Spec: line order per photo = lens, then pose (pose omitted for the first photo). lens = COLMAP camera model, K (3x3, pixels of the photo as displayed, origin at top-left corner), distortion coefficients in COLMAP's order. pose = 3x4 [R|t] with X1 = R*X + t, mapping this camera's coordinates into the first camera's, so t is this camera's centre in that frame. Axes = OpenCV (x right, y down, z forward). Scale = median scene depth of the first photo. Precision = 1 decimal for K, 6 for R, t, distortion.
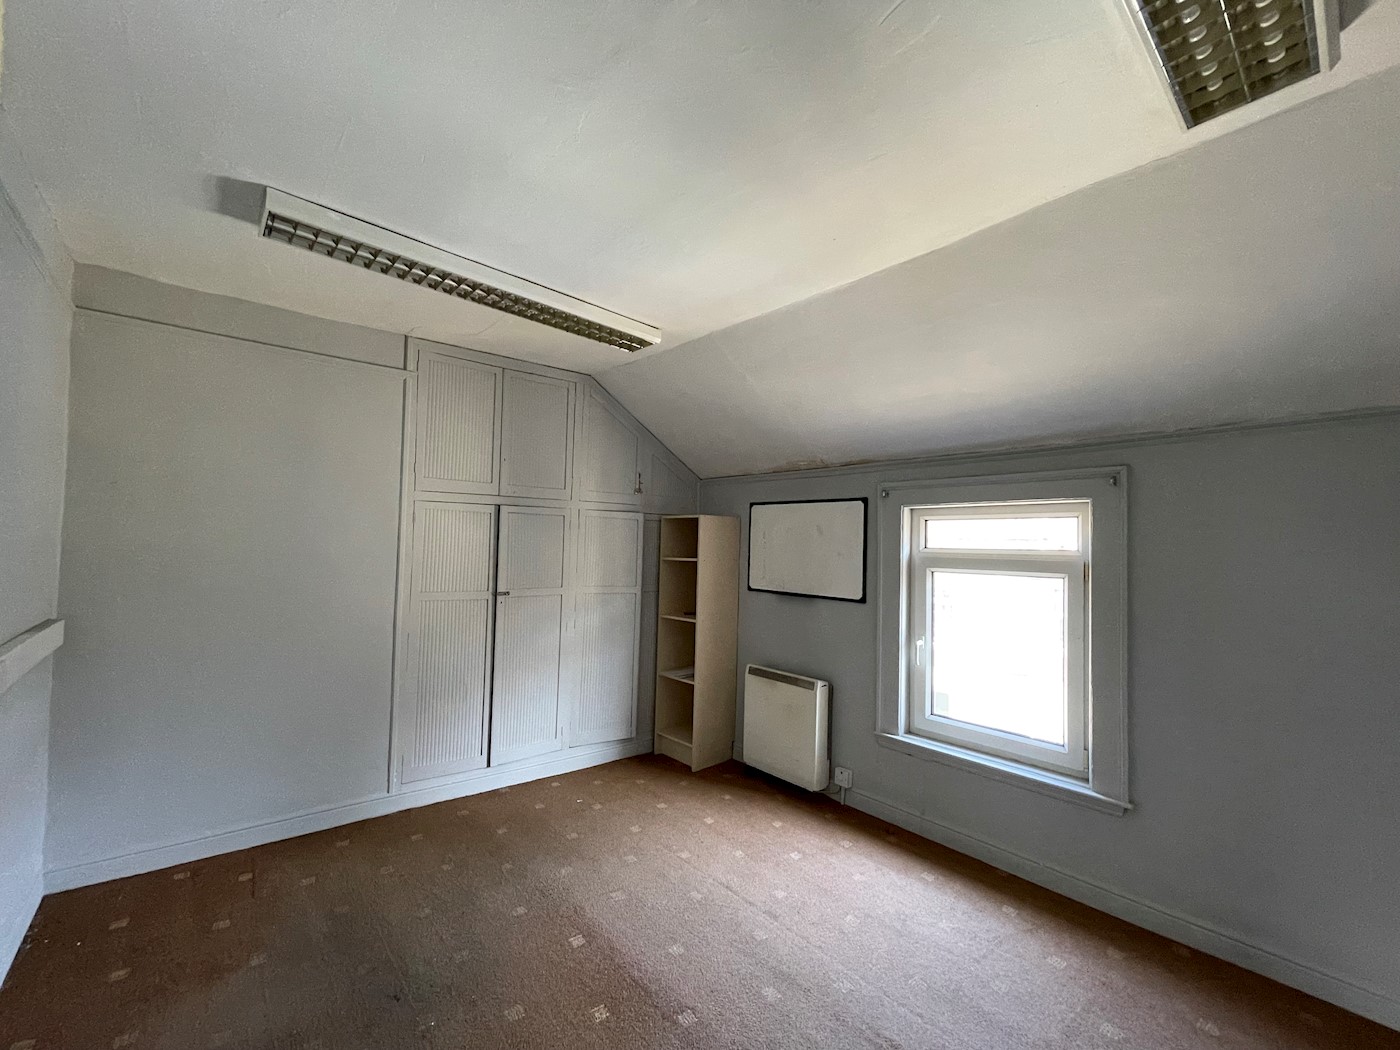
lens RADIAL K [[561.2, 0, 700.0], [0, 561.2, 525.0], [0, 0, 1]] dist [-0.000930, -0.000050]
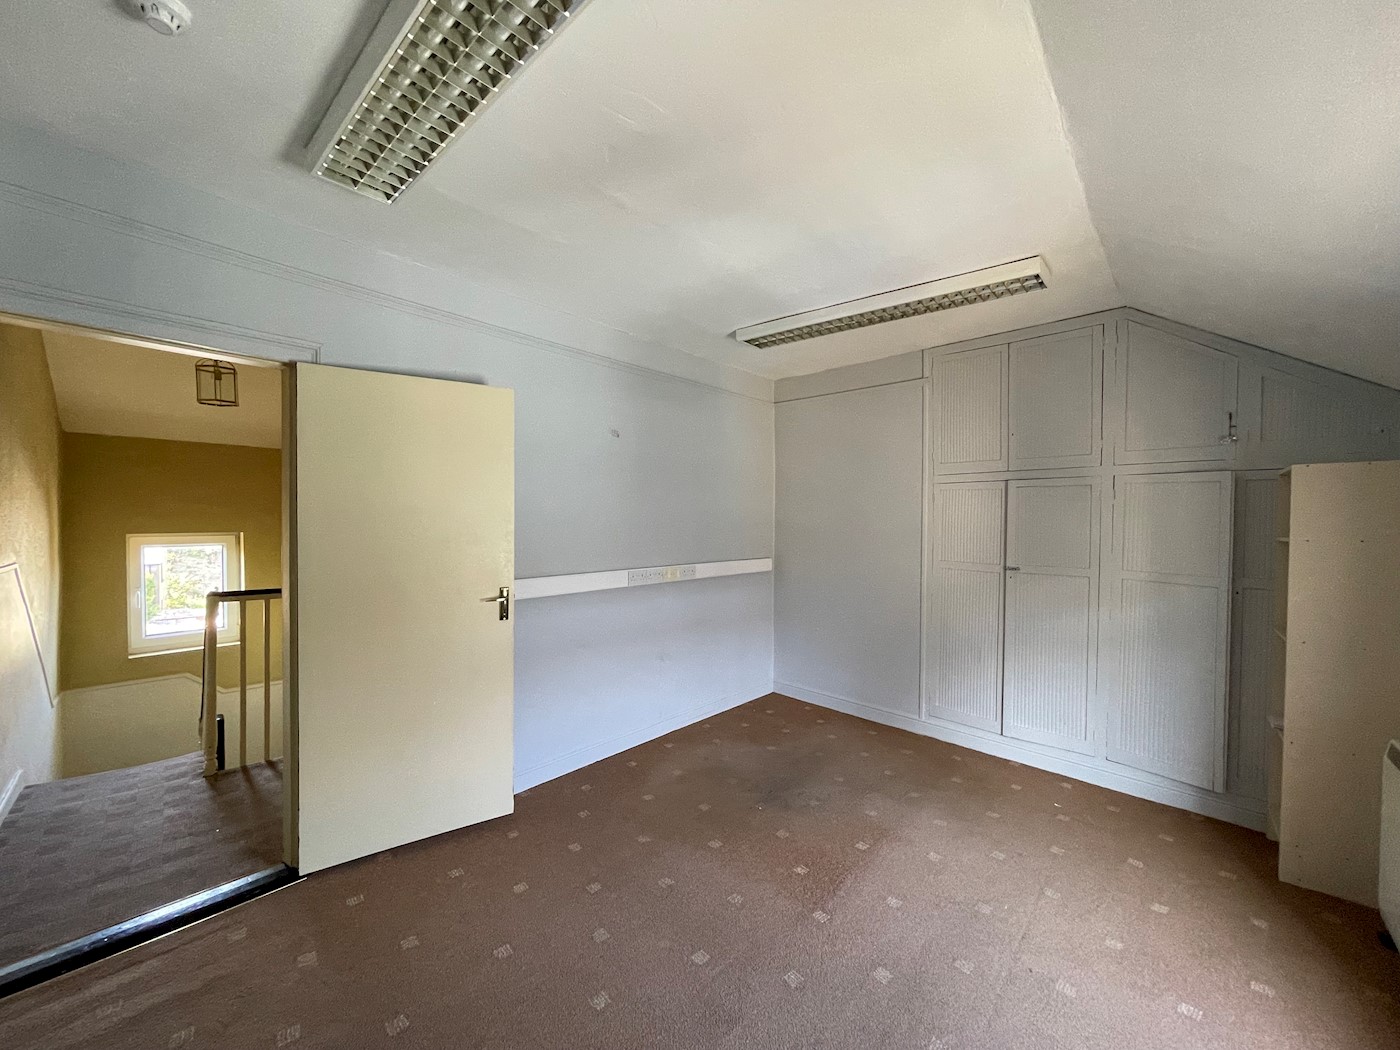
lens RADIAL K [[561.5, 0, 700.0], [0, 561.5, 525.0], [0, 0, 1]] dist [-0.003583, -0.000615]
pose [[0.125882, -0.011723, -0.991976, 0.574541], [0.031110, 0.999485, -0.007864, 0.035189], [0.991557, -0.029870, 0.126181, 0.325714]]
